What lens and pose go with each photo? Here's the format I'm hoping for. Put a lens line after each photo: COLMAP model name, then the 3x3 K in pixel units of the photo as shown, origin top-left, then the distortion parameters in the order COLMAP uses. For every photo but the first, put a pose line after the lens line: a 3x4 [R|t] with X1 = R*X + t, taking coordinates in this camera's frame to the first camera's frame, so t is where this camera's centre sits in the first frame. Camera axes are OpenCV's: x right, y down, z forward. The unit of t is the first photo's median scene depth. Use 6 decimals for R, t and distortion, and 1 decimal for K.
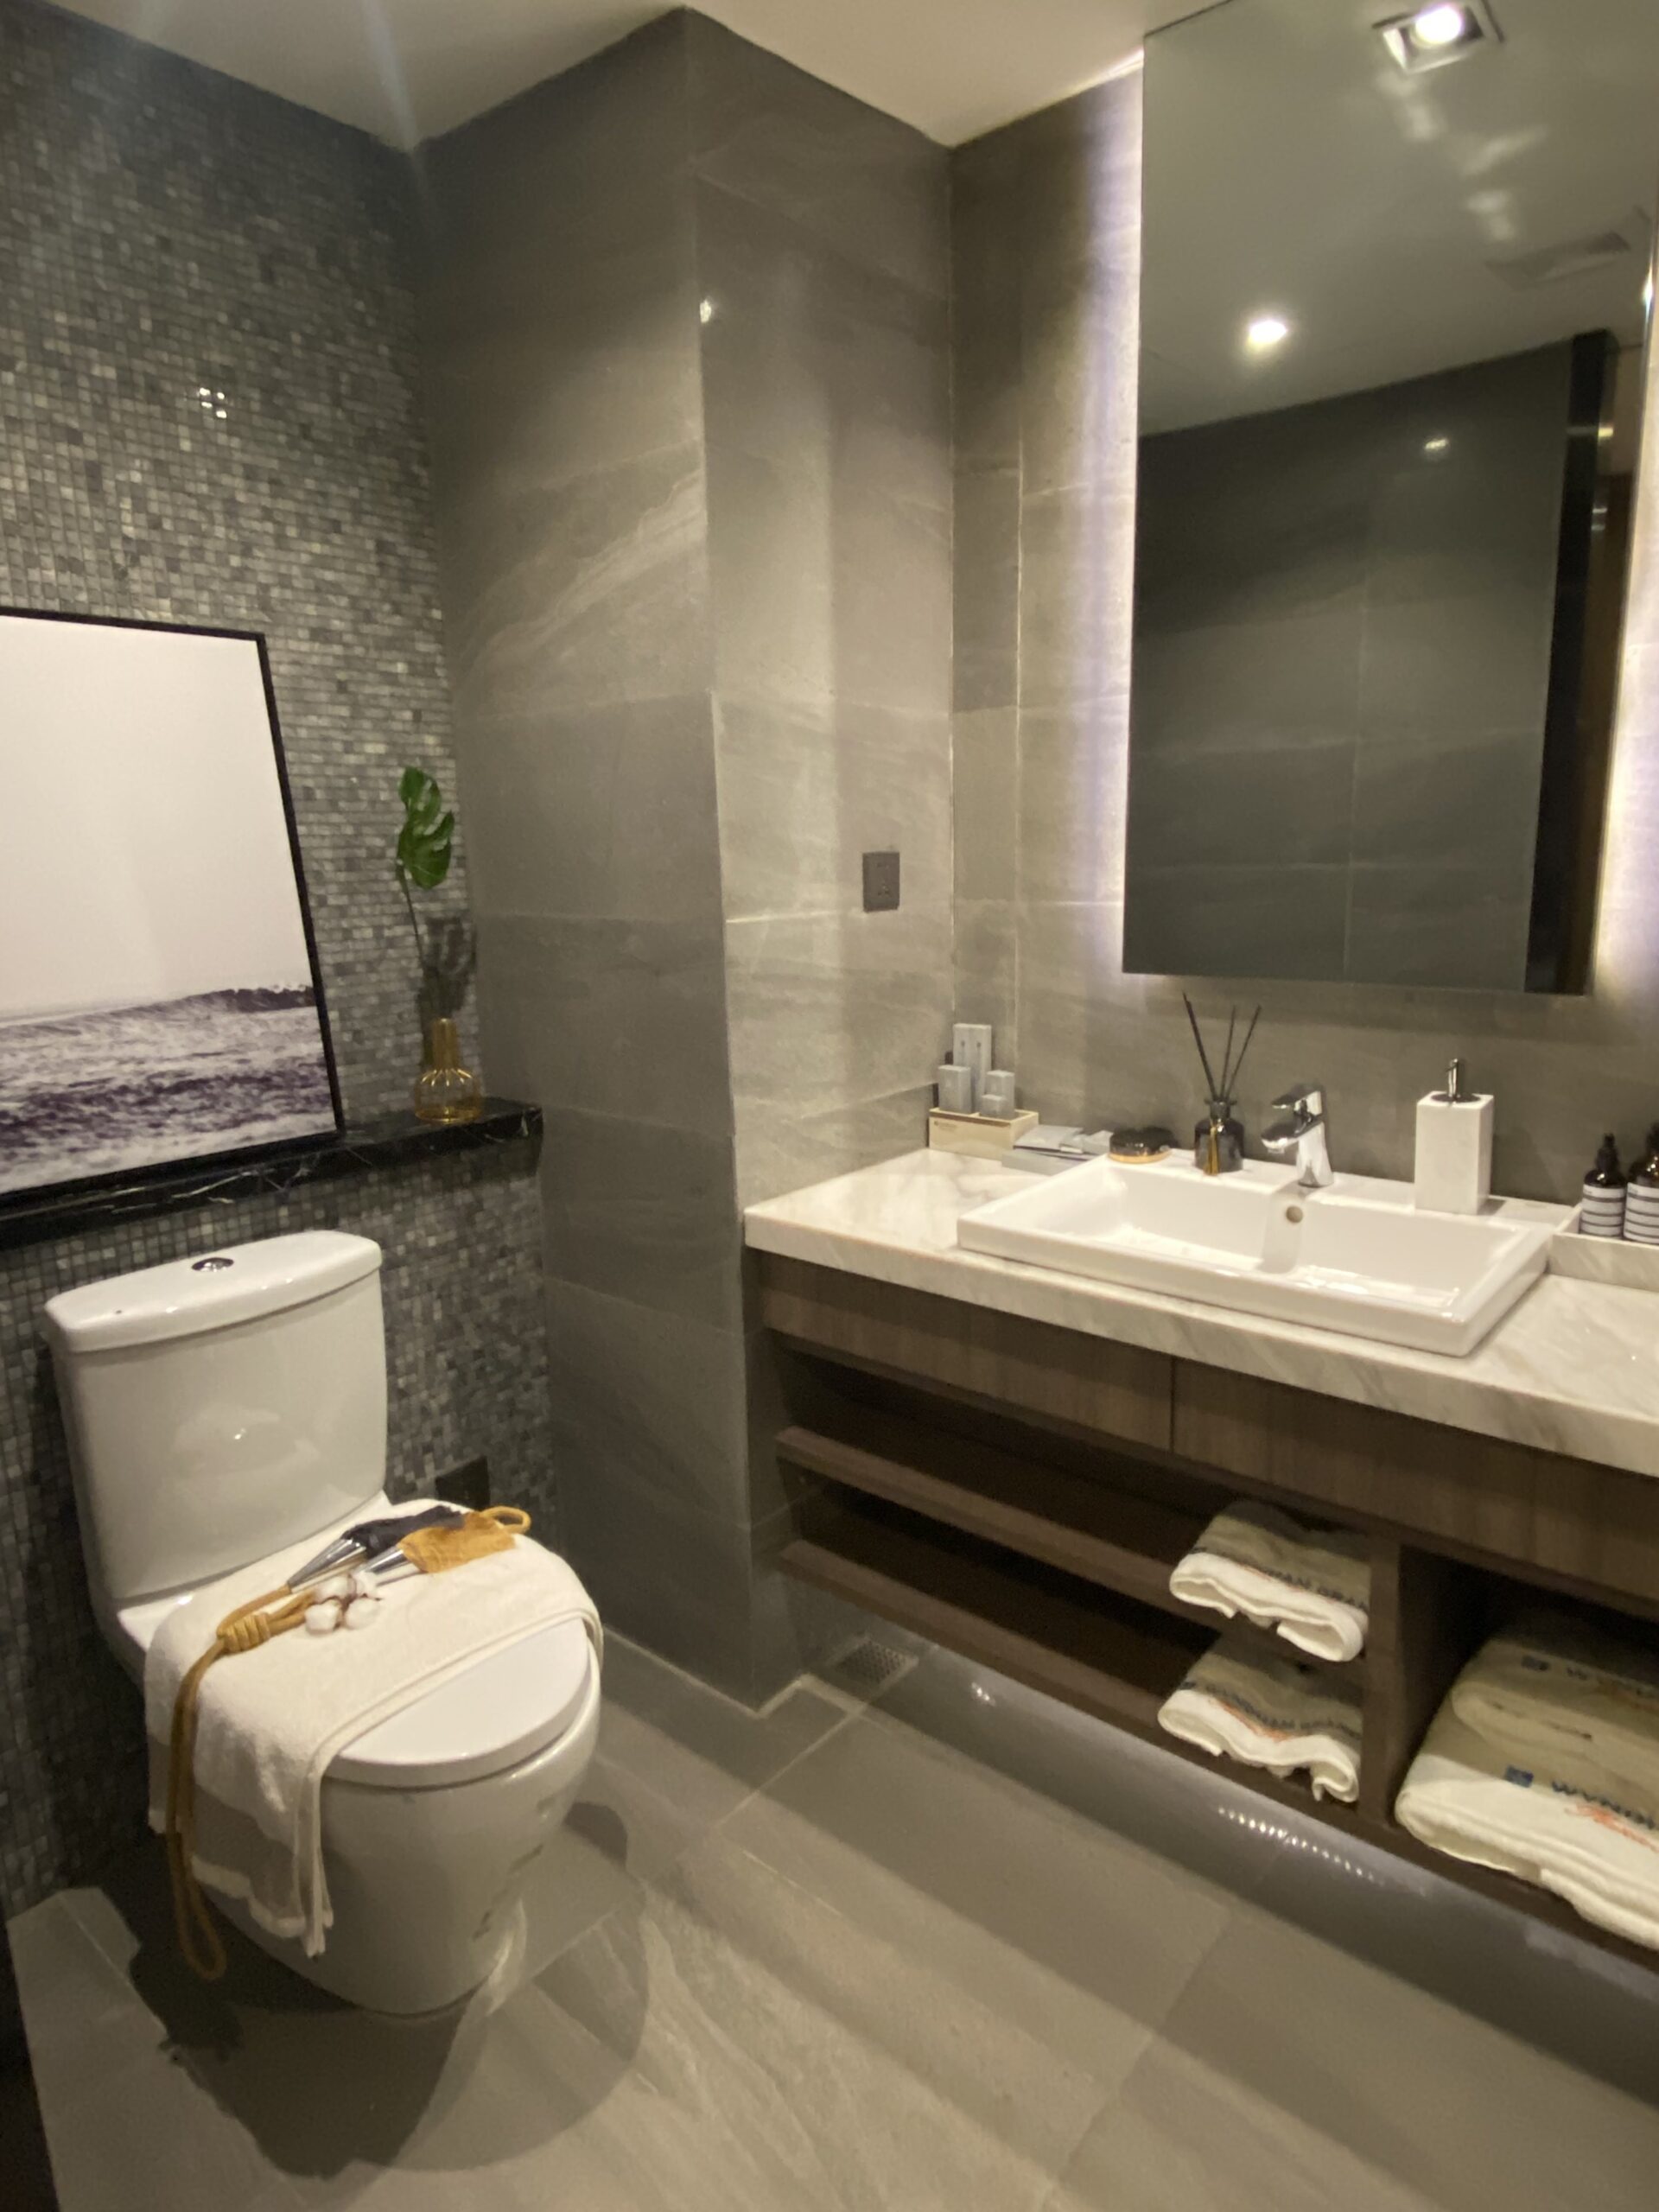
lens RADIAL K [[1323.9, 0, 836.3], [0, 1323.9, 1113.2], [0, 0, 1]] dist [0.005693, 0.000366]
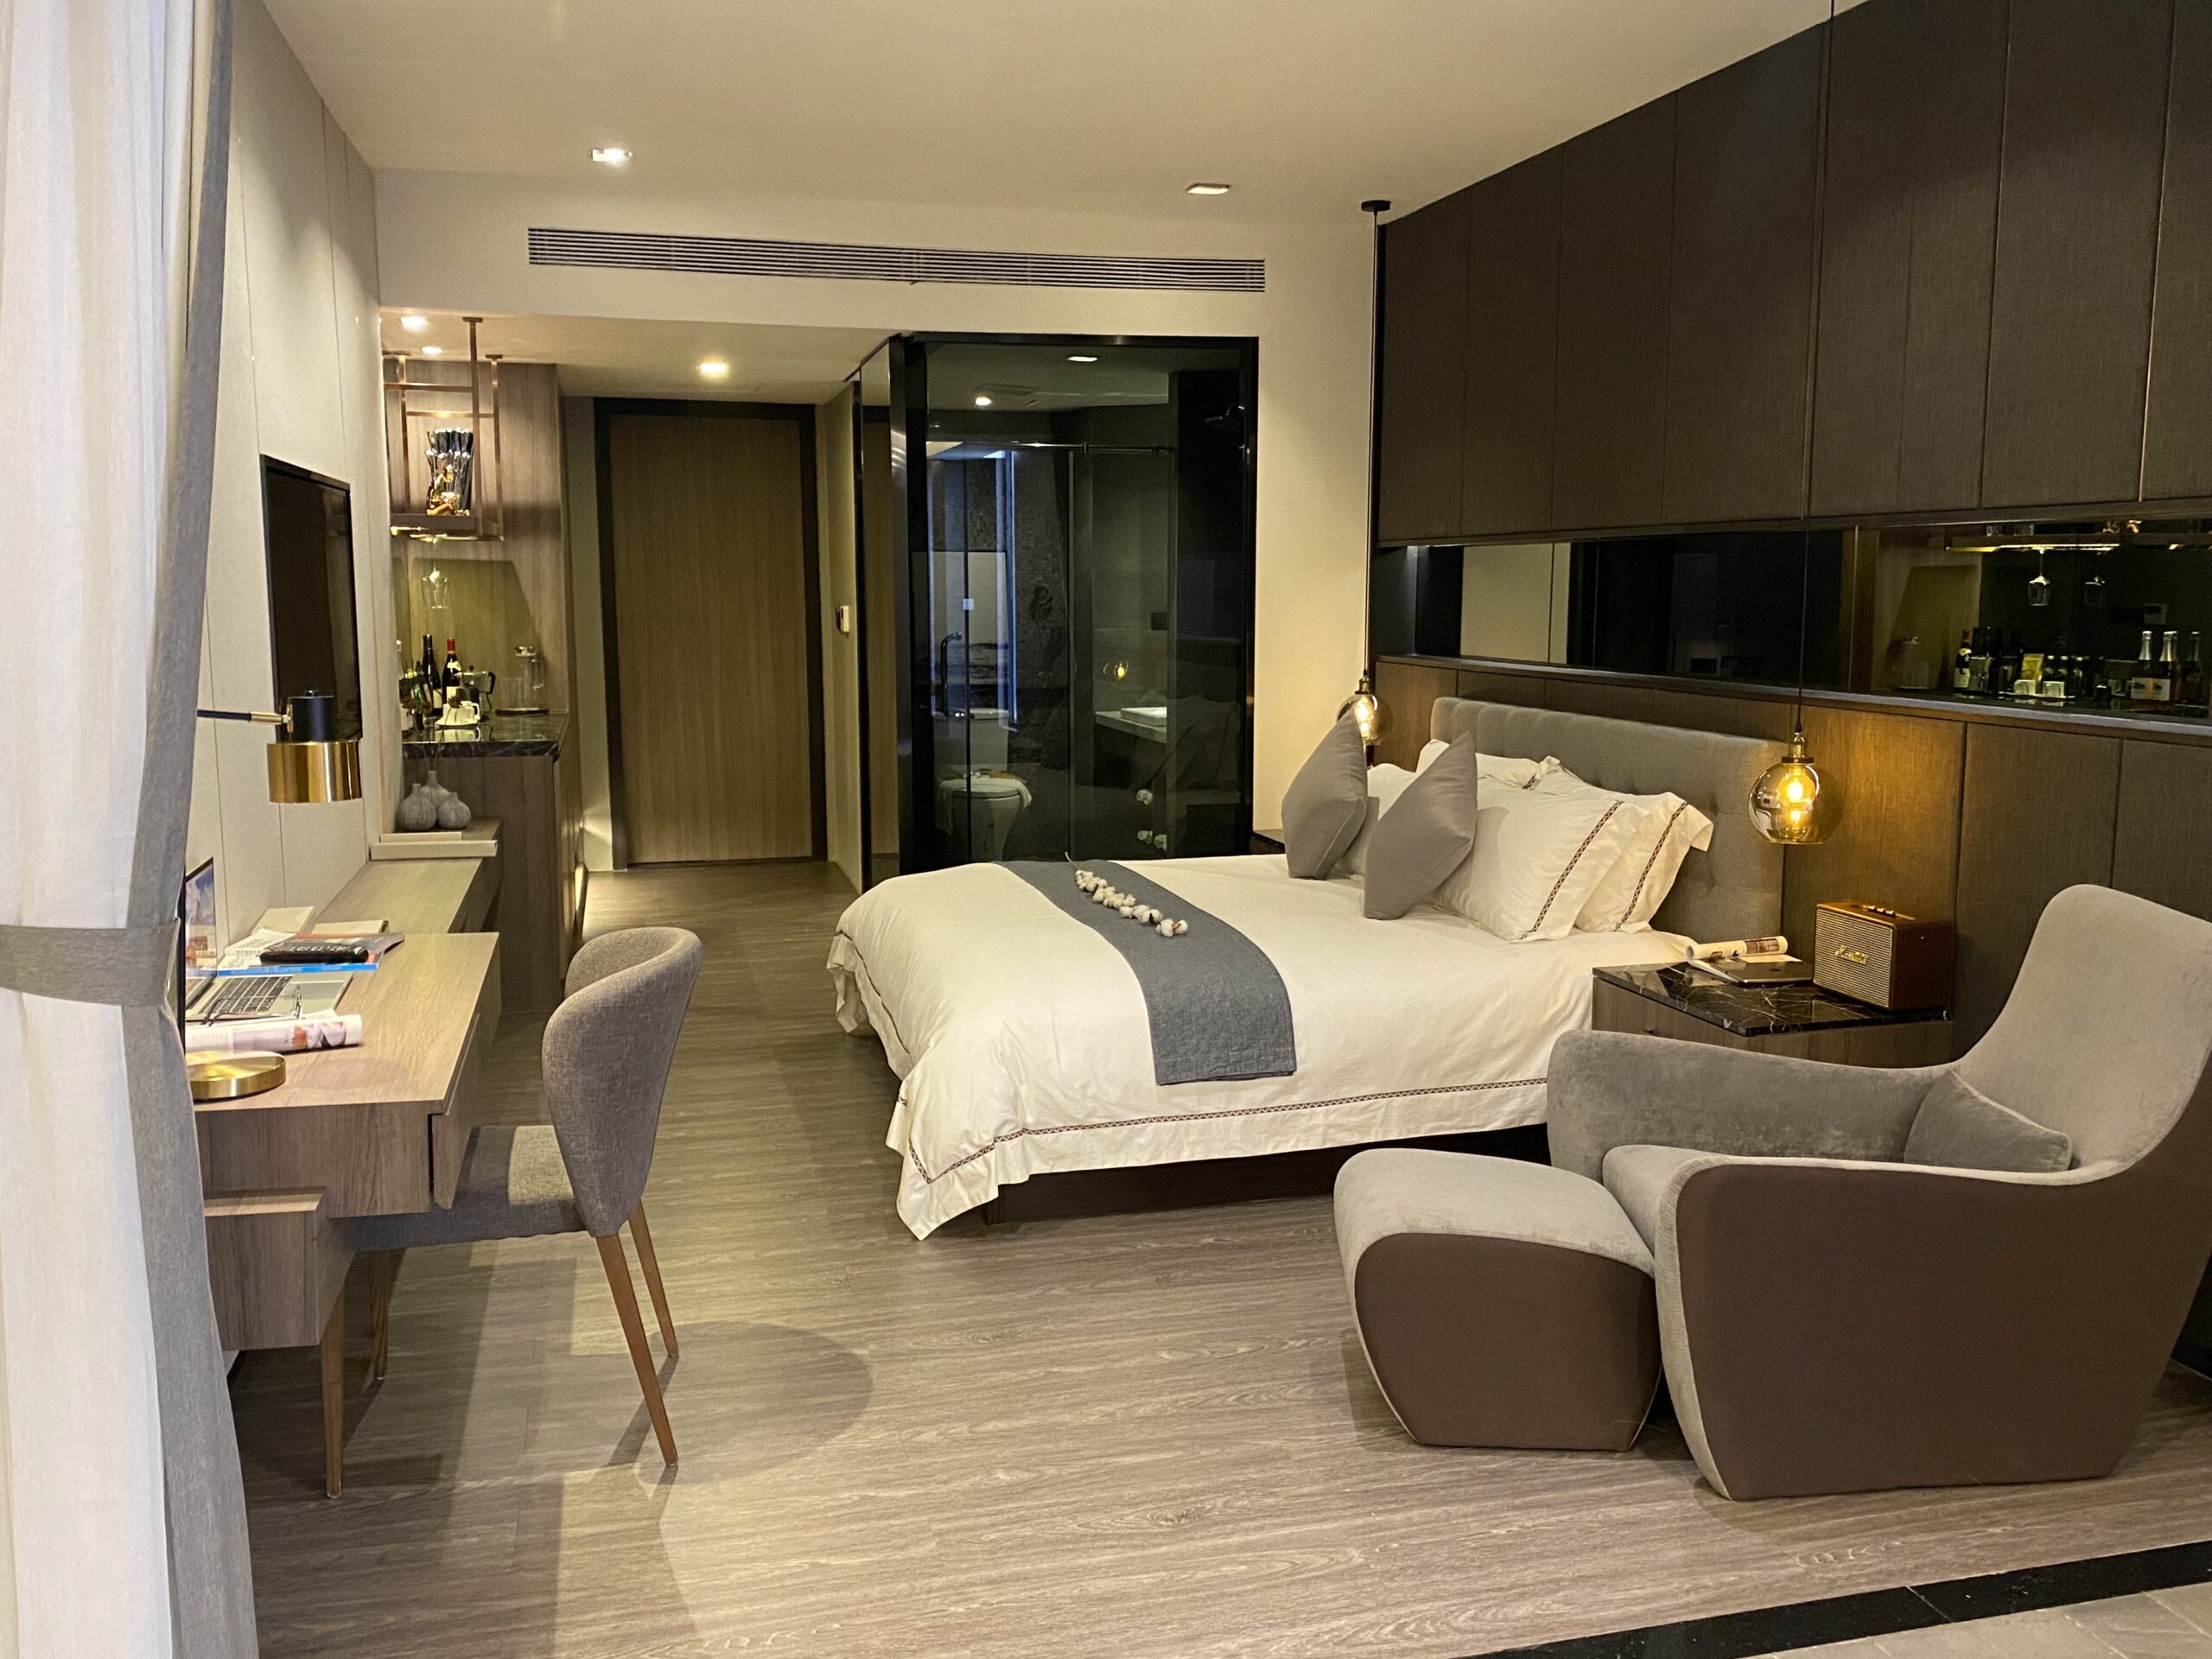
lens RADIAL K [[1844.4, 0, 1095.5], [0, 1844.4, 819.9], [0, 0, 1]] dist [0.062641, -0.086125]
pose [[0.802690, 0.096173, -0.588592, 2.796565], [-0.140466, 0.989635, -0.029859, 0.495039], [0.579619, 0.106644, 0.807879, -2.873448]]
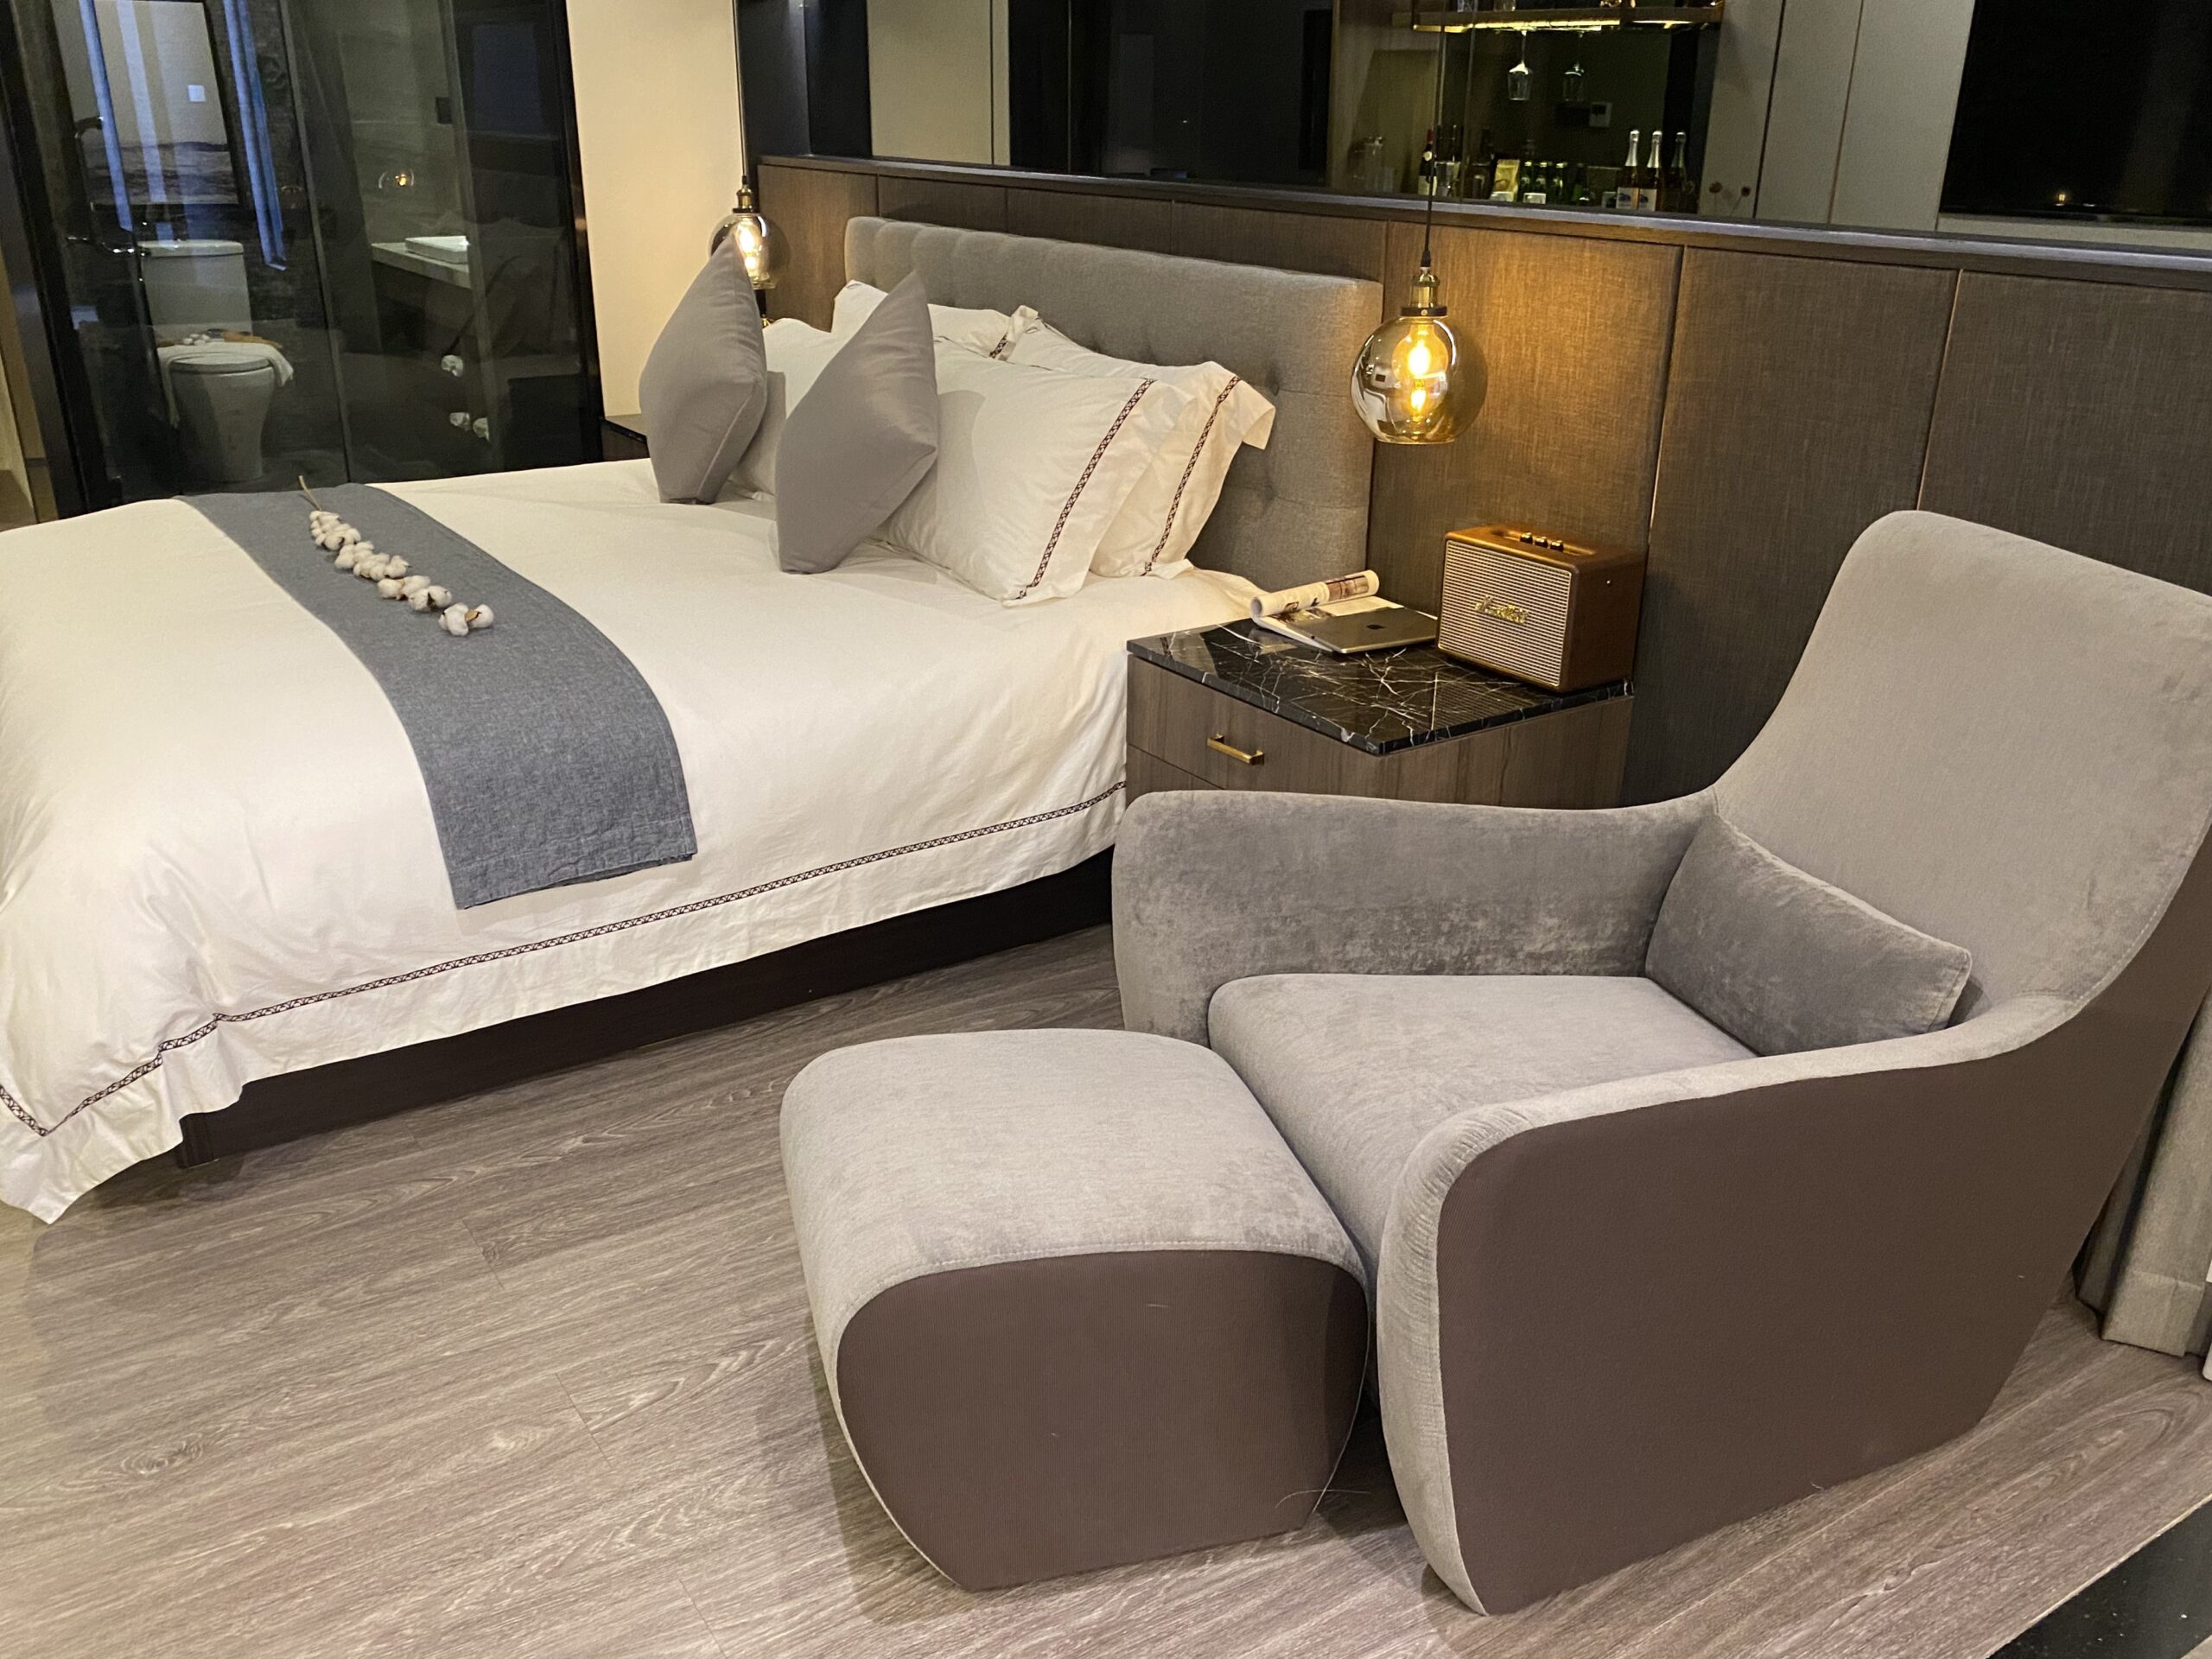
lens RADIAL K [[1844.4, 0, 1106.7], [0, 1844.4, 846.1], [0, 0, 1]] dist [0.062641, -0.086125]
pose [[0.952763, 0.140317, -0.269359, 2.373880], [-0.091130, 0.978090, 0.187175, 0.401263], [0.289721, -0.153787, 0.944675, -2.118006]]
